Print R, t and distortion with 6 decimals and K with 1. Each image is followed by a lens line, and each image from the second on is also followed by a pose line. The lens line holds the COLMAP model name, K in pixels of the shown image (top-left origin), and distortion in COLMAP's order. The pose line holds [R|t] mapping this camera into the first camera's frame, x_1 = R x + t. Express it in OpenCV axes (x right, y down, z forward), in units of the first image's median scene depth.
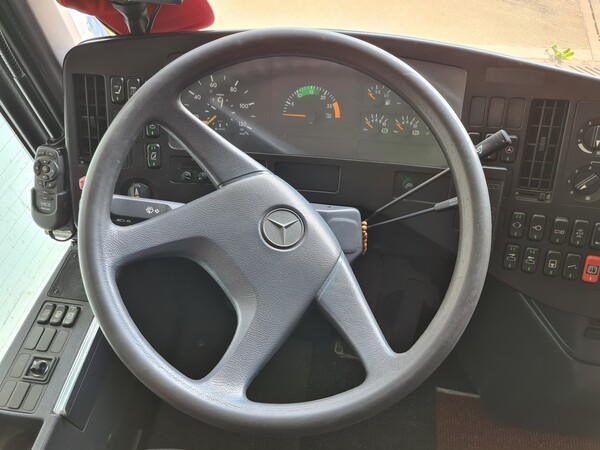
lens RADIAL K [[469.6, 0, 303.8], [0, 469.6, 225.5], [0, 0, 1]] dist [0.057232, -0.042514]
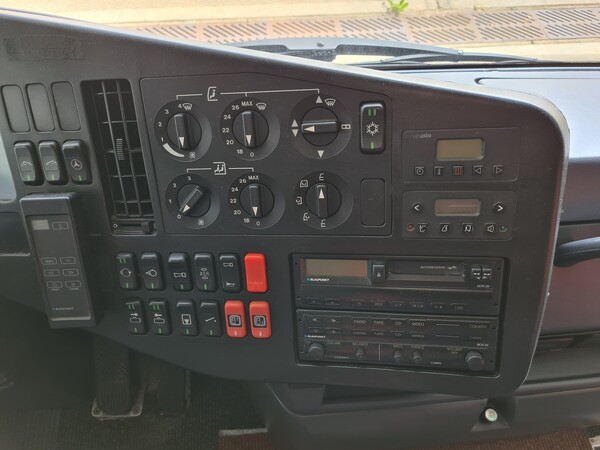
lens RADIAL K [[469.6, 0, 306.5], [0, 469.6, 226.5], [0, 0, 1]] dist [0.057232, -0.042514]
pose [[0.969854, -0.173206, 0.171416, 0.595270], [0.163215, 0.984042, 0.070867, -0.070572], [-0.180955, -0.040753, 0.982647, 0.307201]]
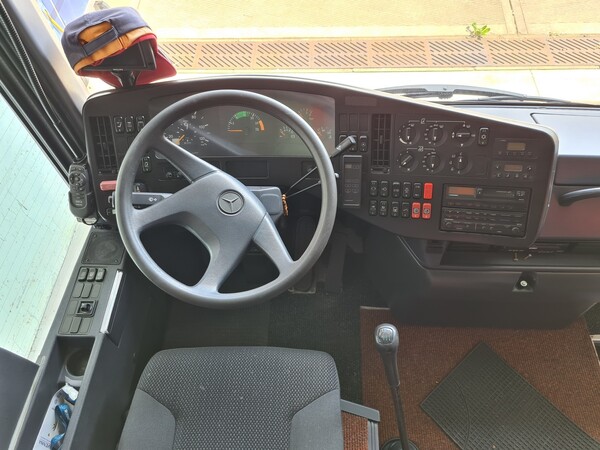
lens RADIAL K [[469.6, 0, 307.9], [0, 469.6, 225.8], [0, 0, 1]] dist [0.057232, -0.042514]
pose [[0.993728, -0.094382, 0.059973, 0.107198], [0.091067, 0.994280, 0.055801, 0.016211], [-0.064896, -0.049990, 0.996639, -0.652554]]
